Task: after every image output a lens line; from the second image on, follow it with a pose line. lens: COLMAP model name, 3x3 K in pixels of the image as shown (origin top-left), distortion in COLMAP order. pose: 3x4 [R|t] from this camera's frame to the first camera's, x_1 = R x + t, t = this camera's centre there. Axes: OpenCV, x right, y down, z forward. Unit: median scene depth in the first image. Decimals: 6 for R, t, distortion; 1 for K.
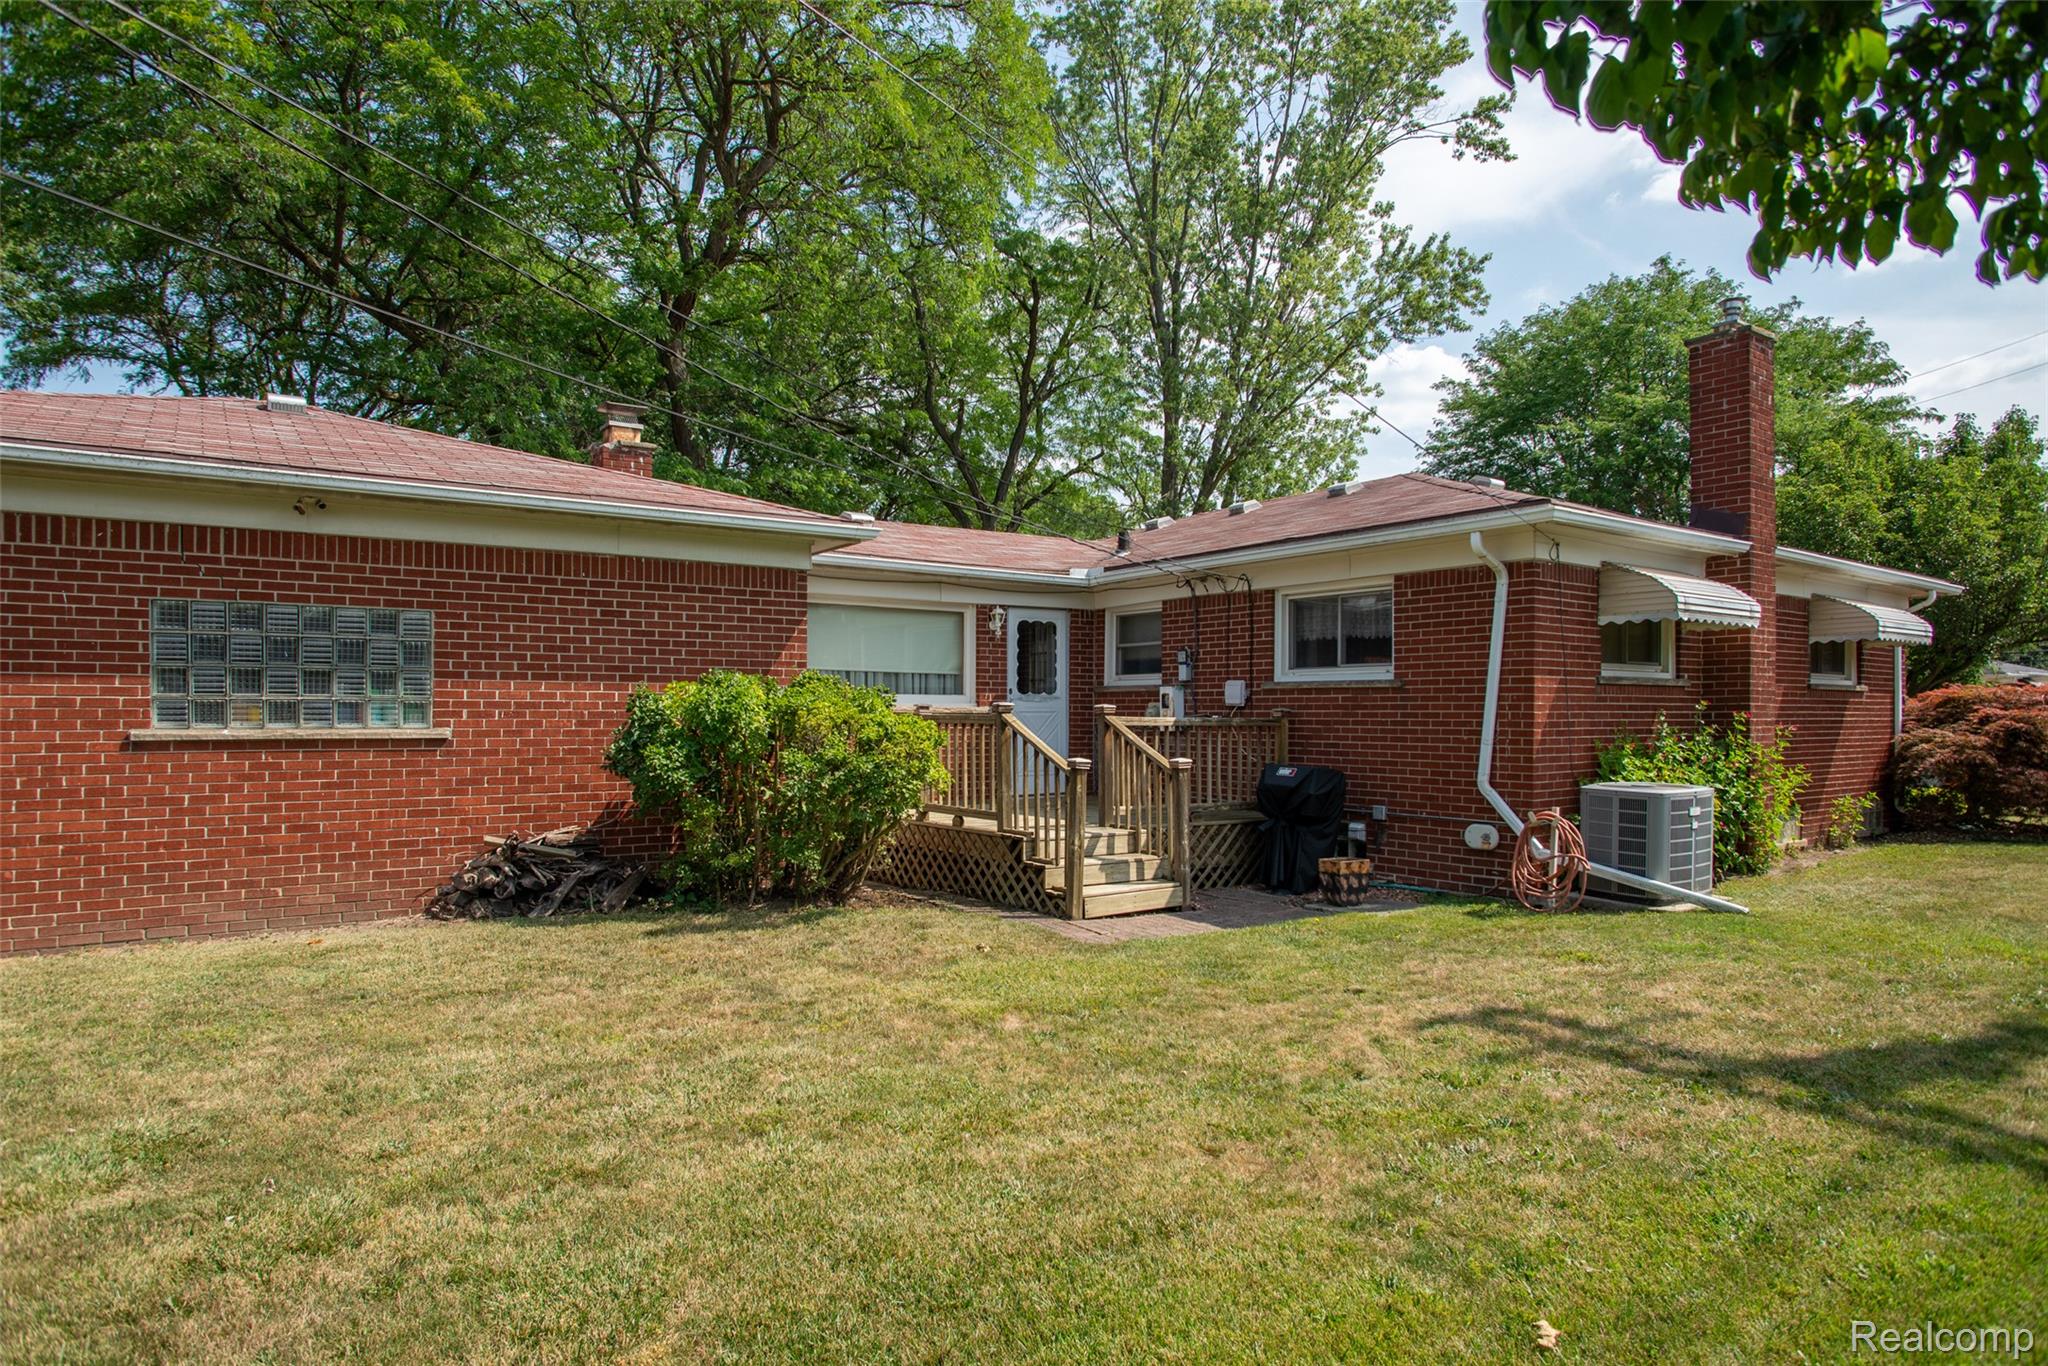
lens RADIAL K [[1176.4, 0, 1025.6], [0, 1176.4, 712.2], [0, 0, 1]] dist [-0.080580, 0.050964]
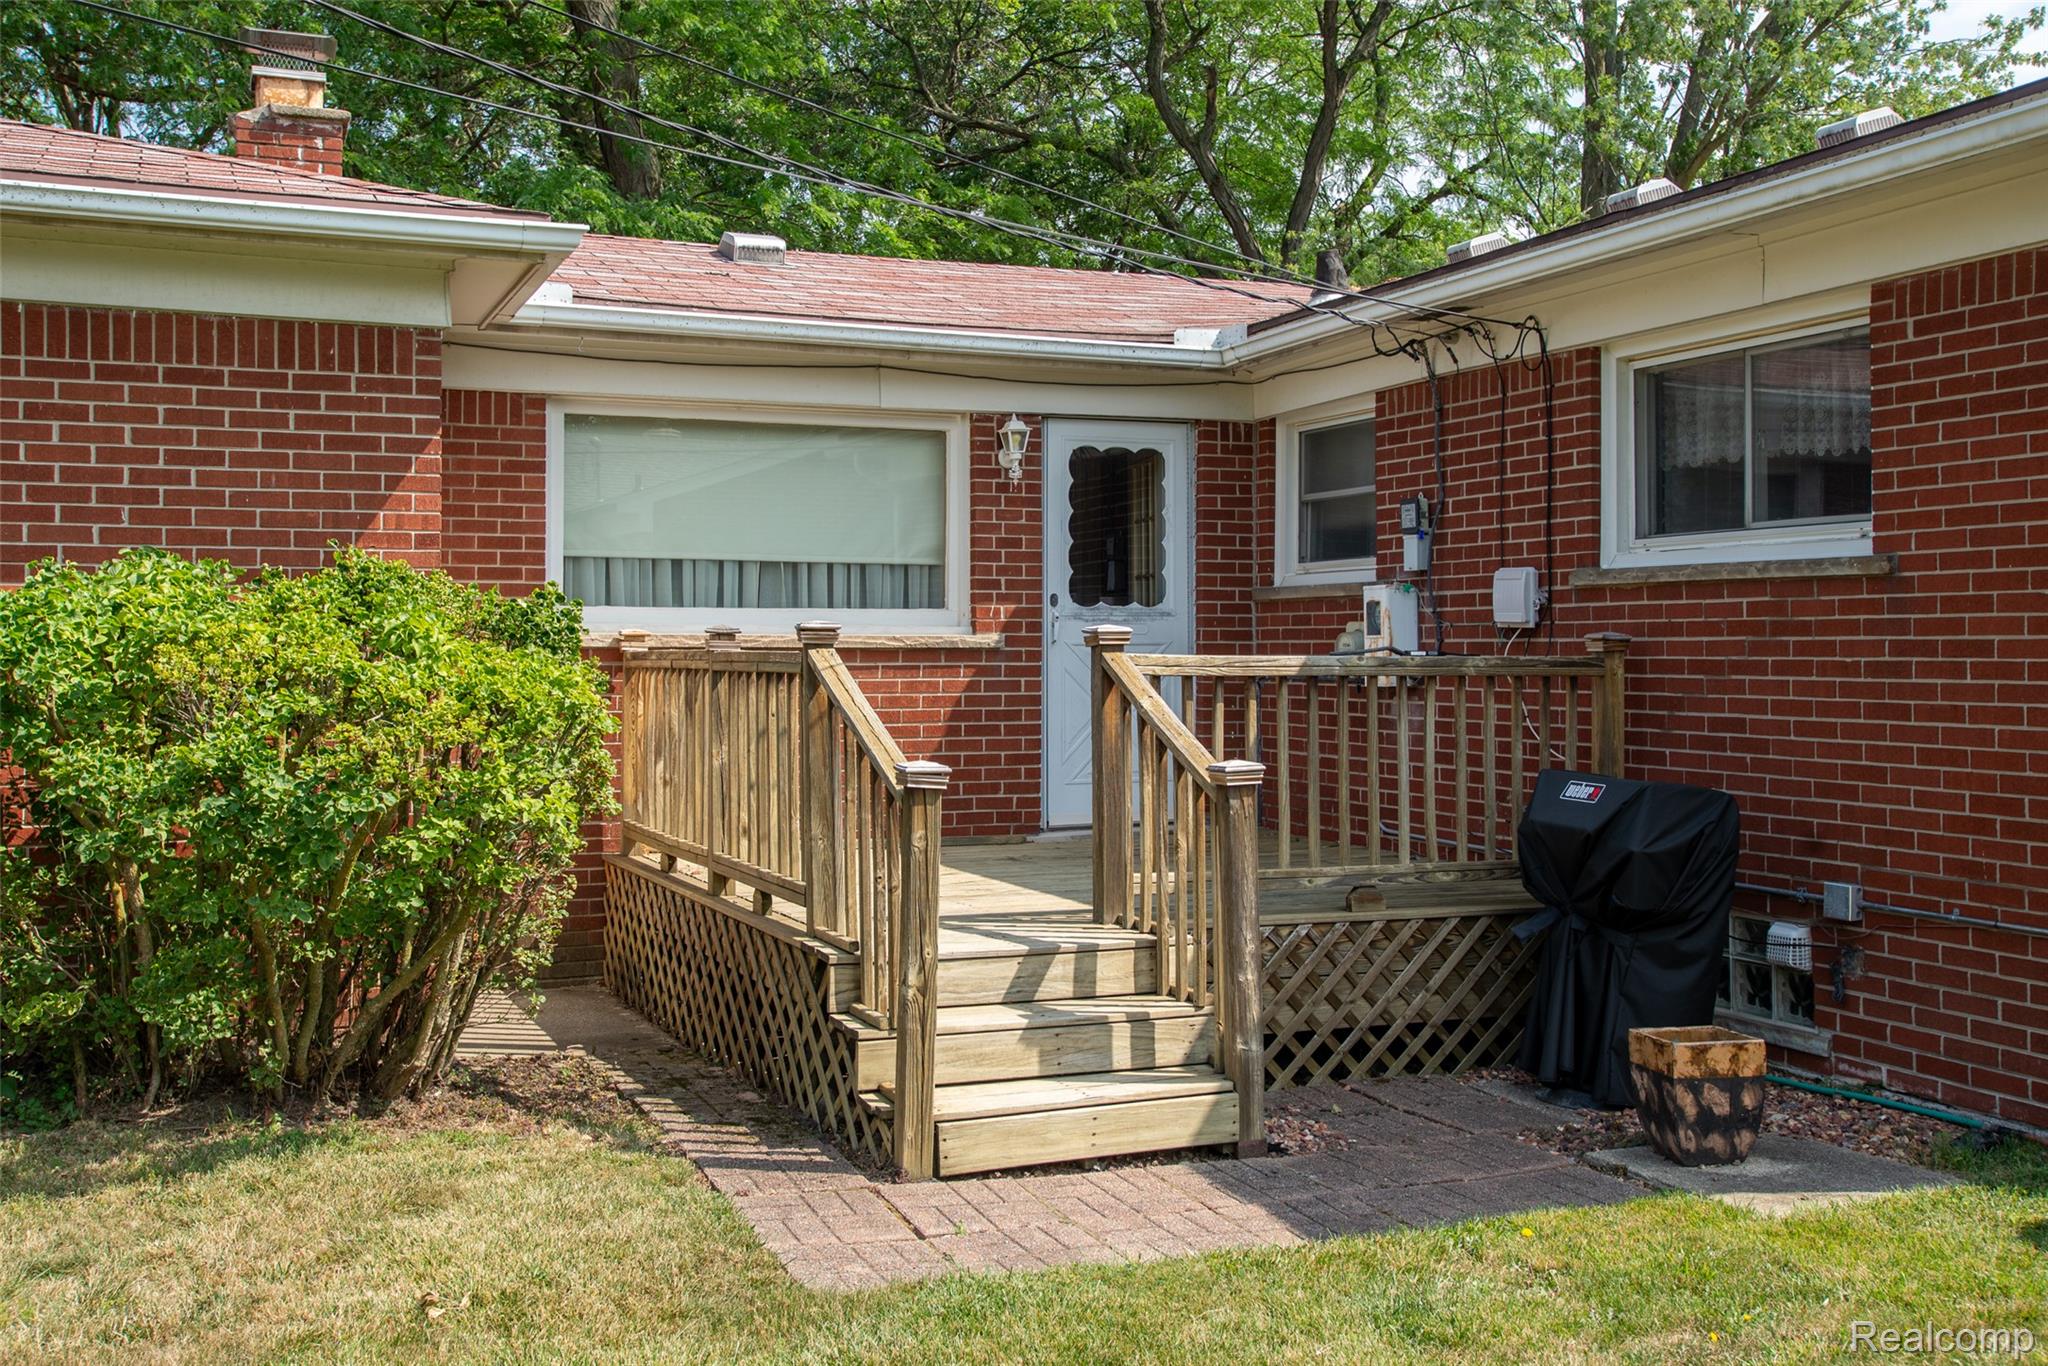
lens RADIAL K [[1977.9, 0, 1023.0], [0, 1977.9, 601.8], [0, 0, 1]] dist [0.000749, 0.017349]
pose [[0.975871, -0.009817, -0.218127, 0.174553], [0.004914, 0.999723, -0.023010, 0.000865], [0.218292, 0.021383, 0.975649, 0.286611]]
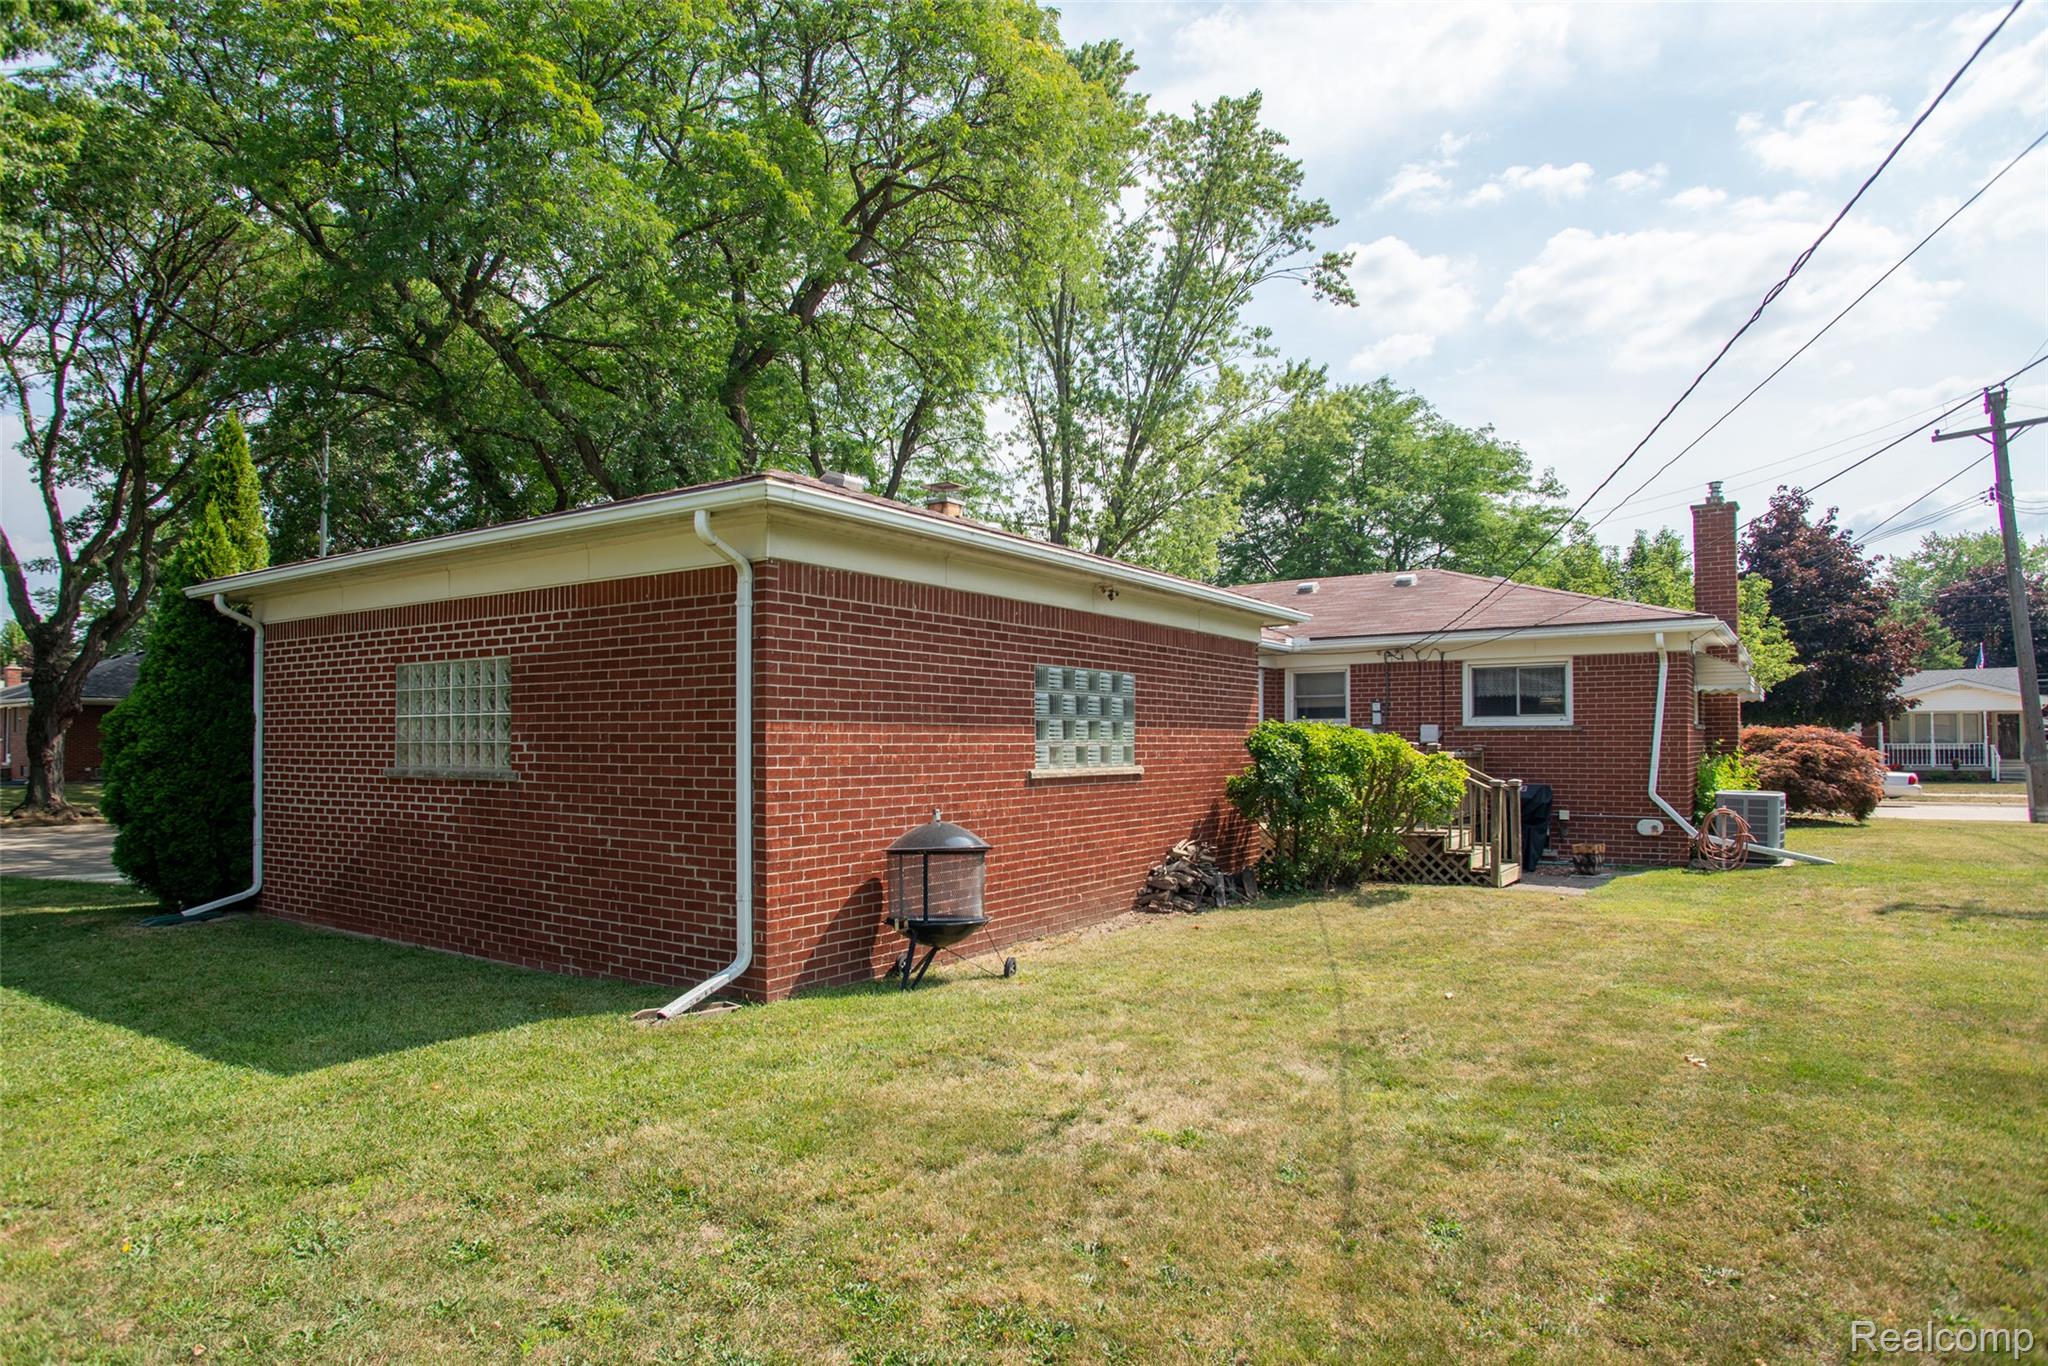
lens RADIAL K [[1176.4, 0, 1025.6], [0, 1176.4, 712.2], [0, 0, 1]] dist [-0.080580, 0.050964]
pose [[0.941208, 0.005999, 0.337774, -0.800797], [0.003061, 0.999650, -0.026283, -0.007639], [-0.337814, 0.025771, 0.940860, -0.149694]]
